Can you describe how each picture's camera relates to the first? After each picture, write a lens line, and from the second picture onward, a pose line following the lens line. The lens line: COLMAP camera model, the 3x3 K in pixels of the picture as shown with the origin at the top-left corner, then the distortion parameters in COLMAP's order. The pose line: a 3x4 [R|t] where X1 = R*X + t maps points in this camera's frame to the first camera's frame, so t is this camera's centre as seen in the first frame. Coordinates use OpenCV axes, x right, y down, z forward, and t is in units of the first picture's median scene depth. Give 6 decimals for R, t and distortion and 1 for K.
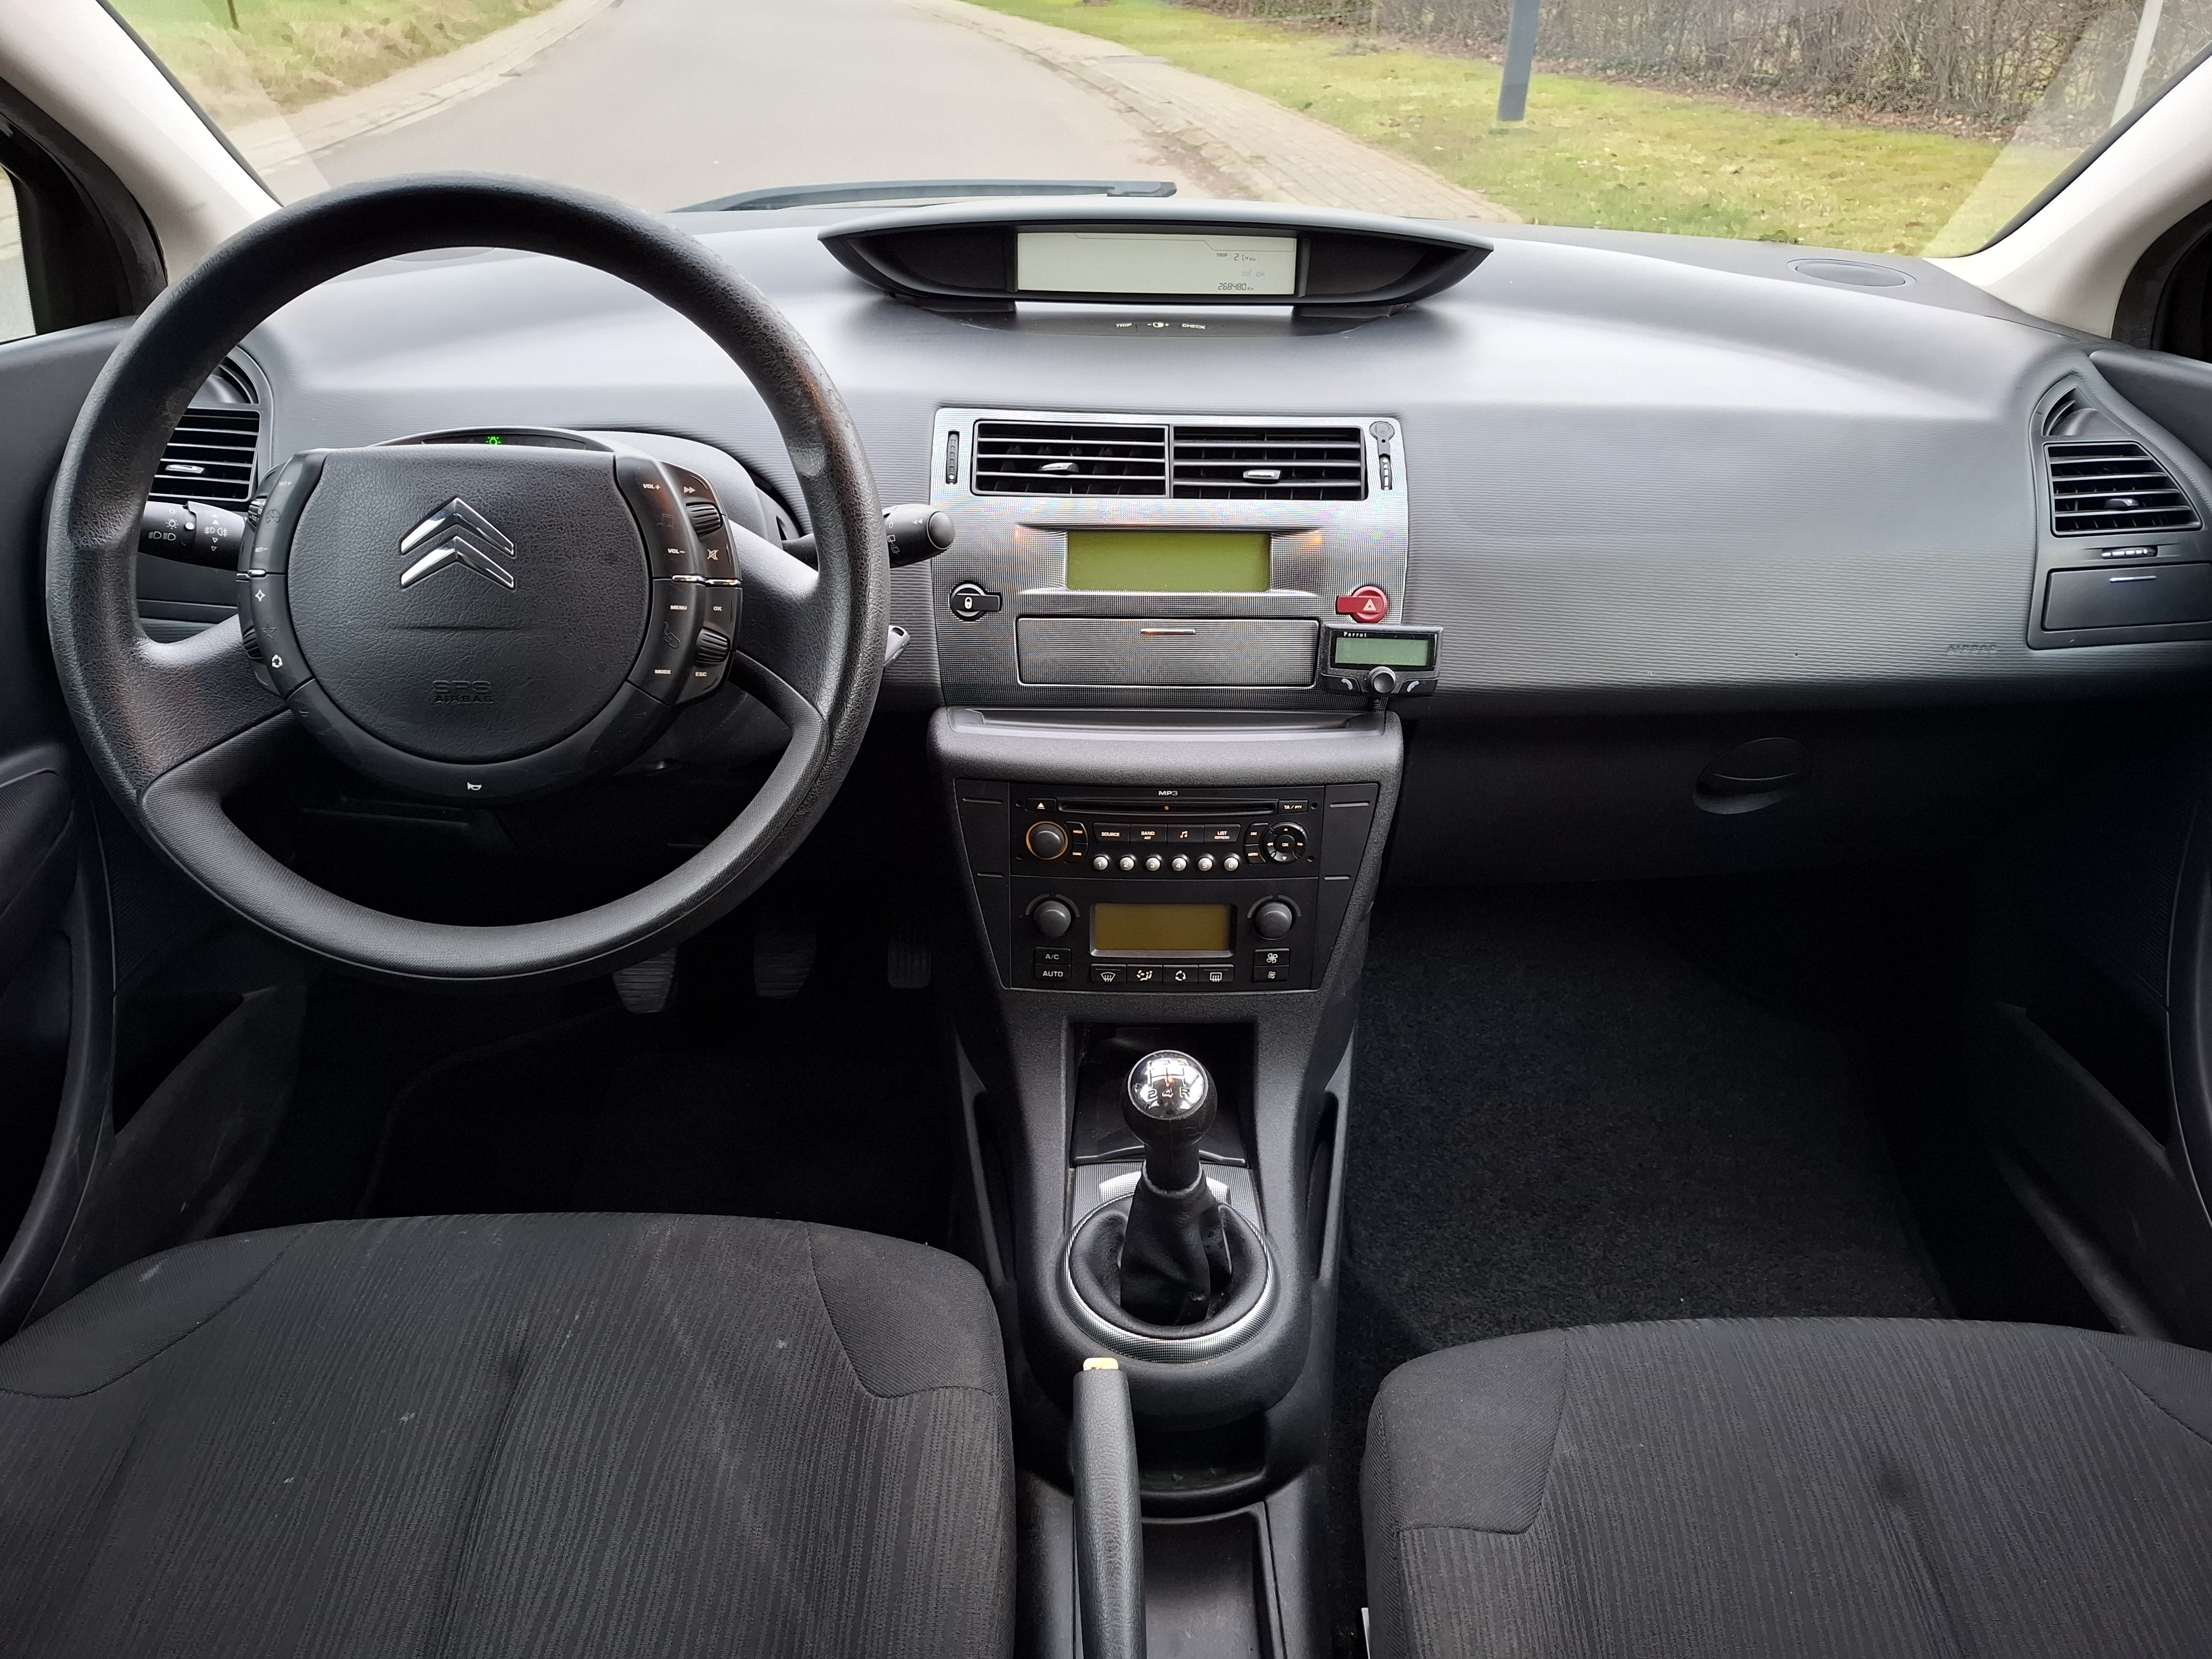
lens RADIAL K [[1488.1, 0, 1106.0], [0, 1488.1, 829.5], [0, 0, 1]] dist [0.107072, -0.000428]
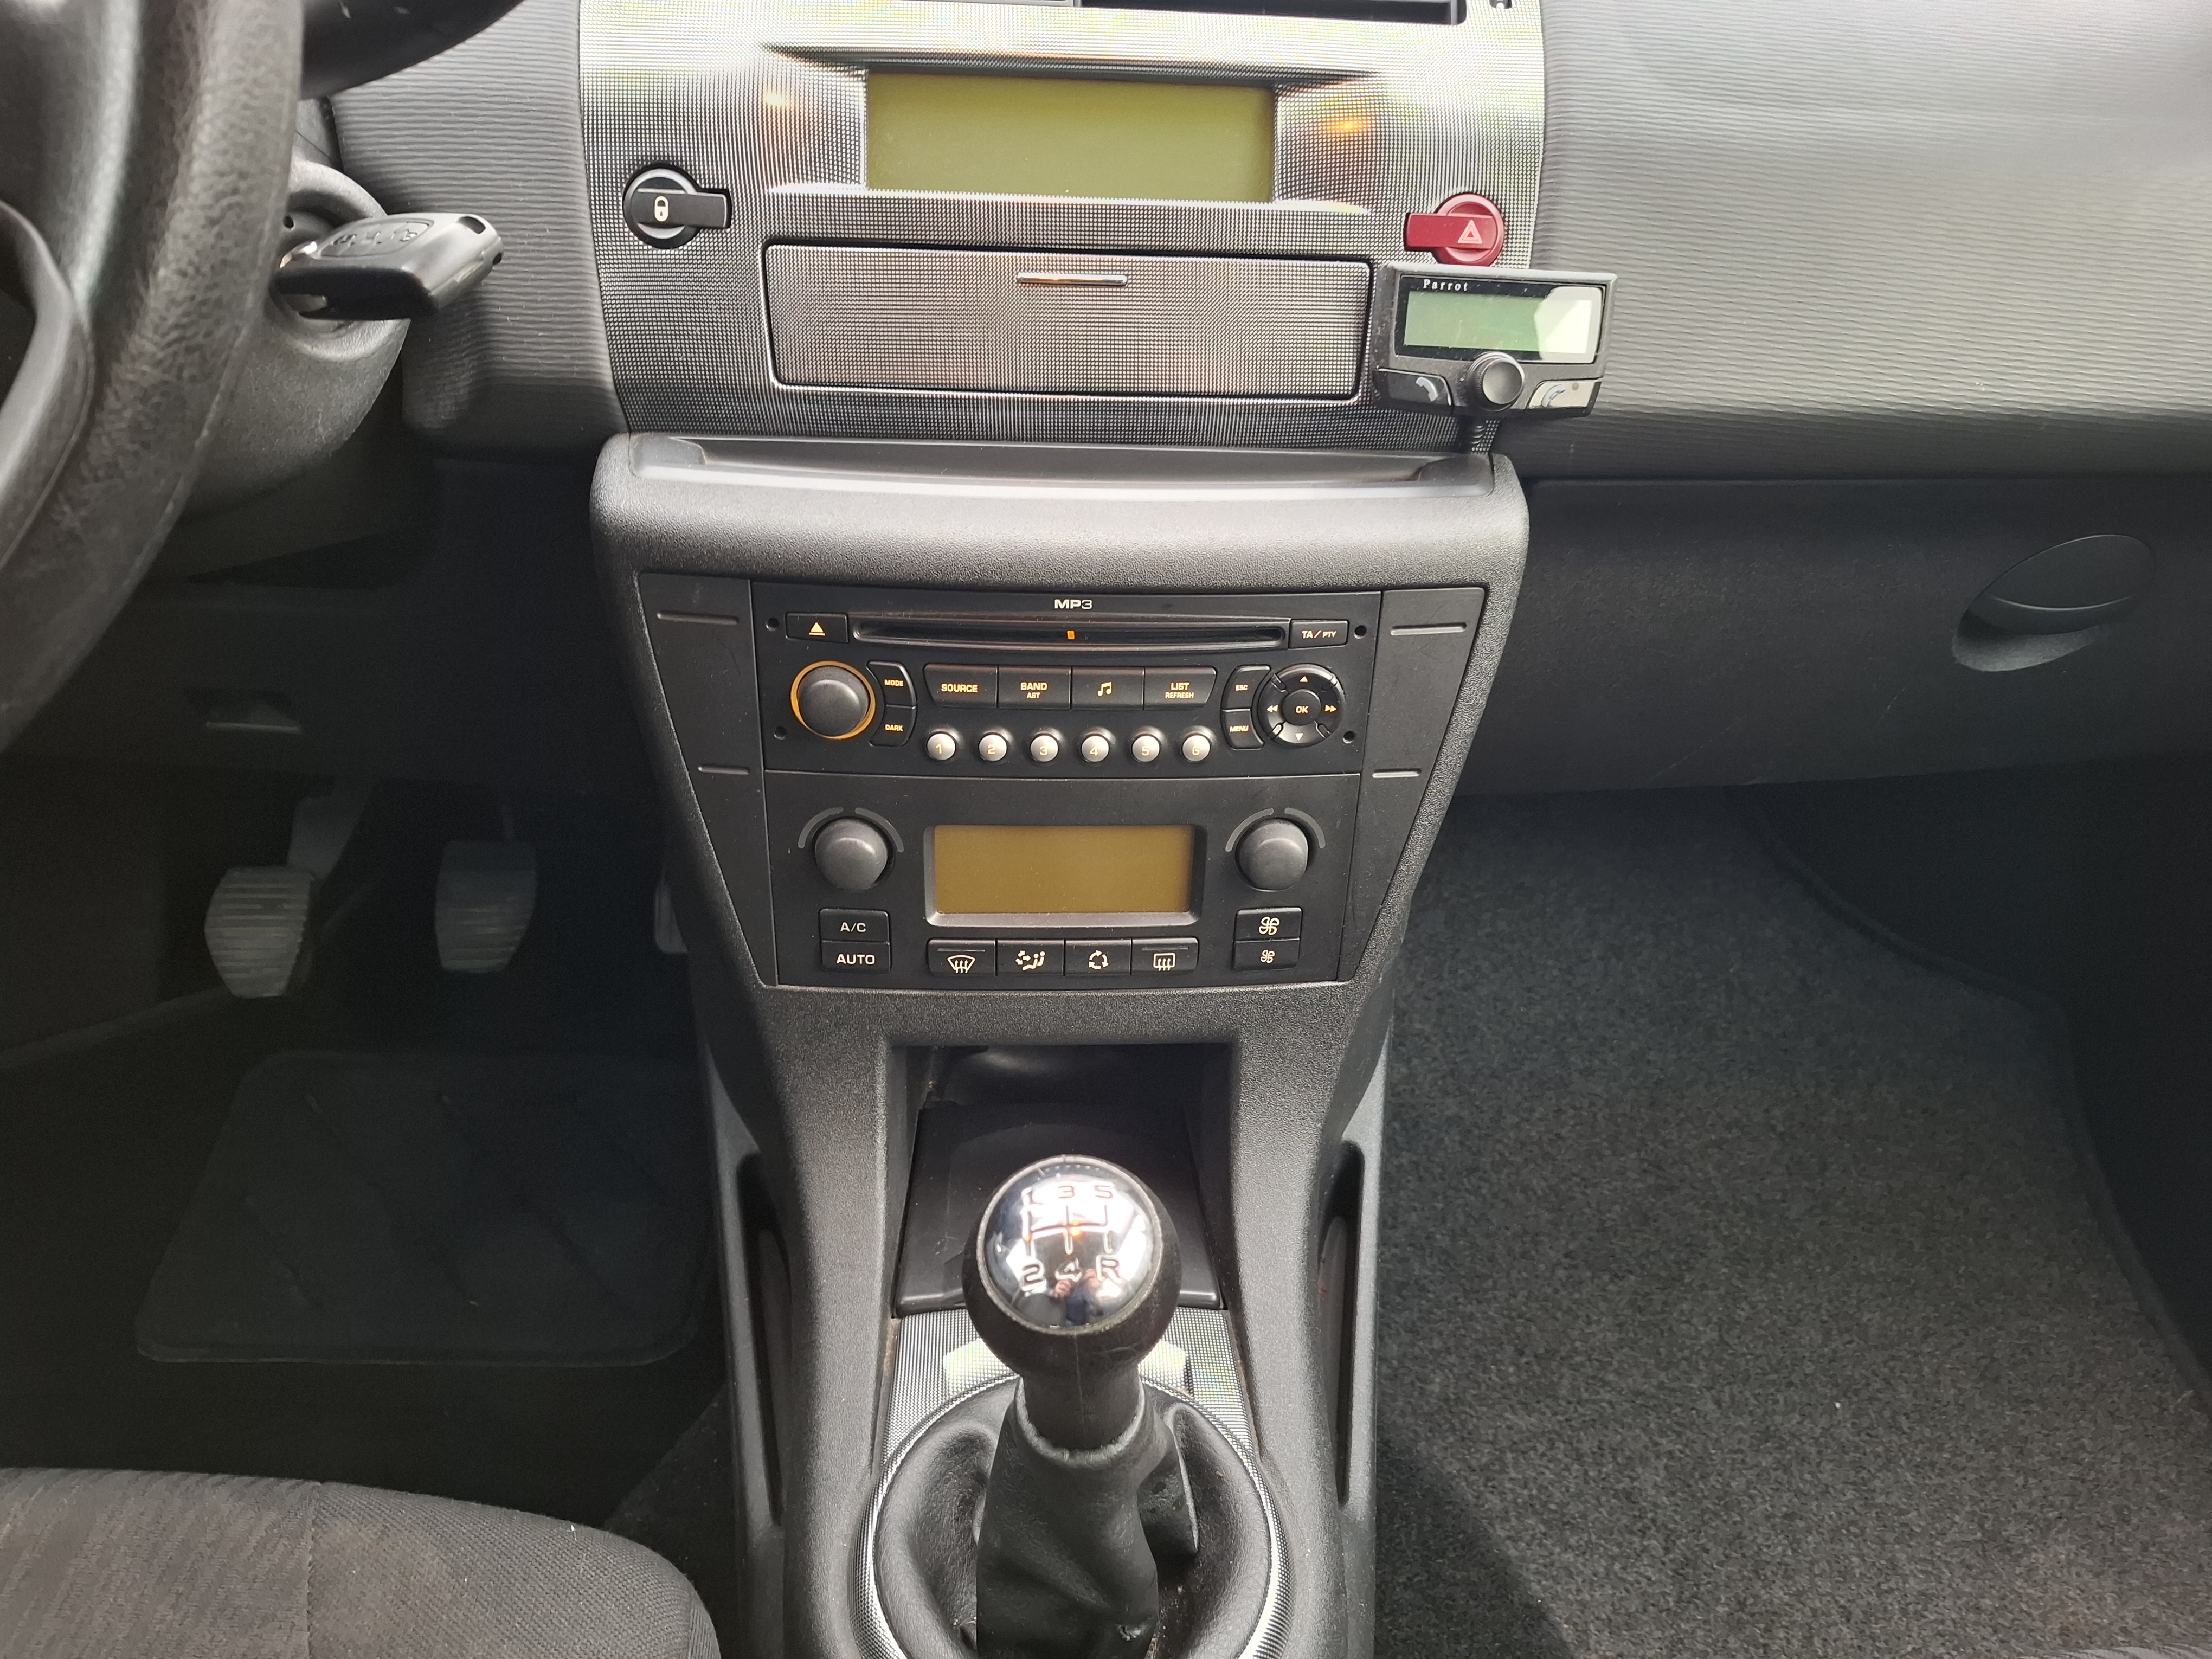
lens RADIAL K [[1488.1, 0, 1106.0], [0, 1488.1, 829.5], [0, 0, 1]] dist [0.107072, -0.000428]
pose [[0.998395, -0.004054, 0.056484, 0.023345], [0.000981, 0.998522, 0.054333, 0.022995], [-0.056620, -0.054191, 0.996924, 0.479881]]
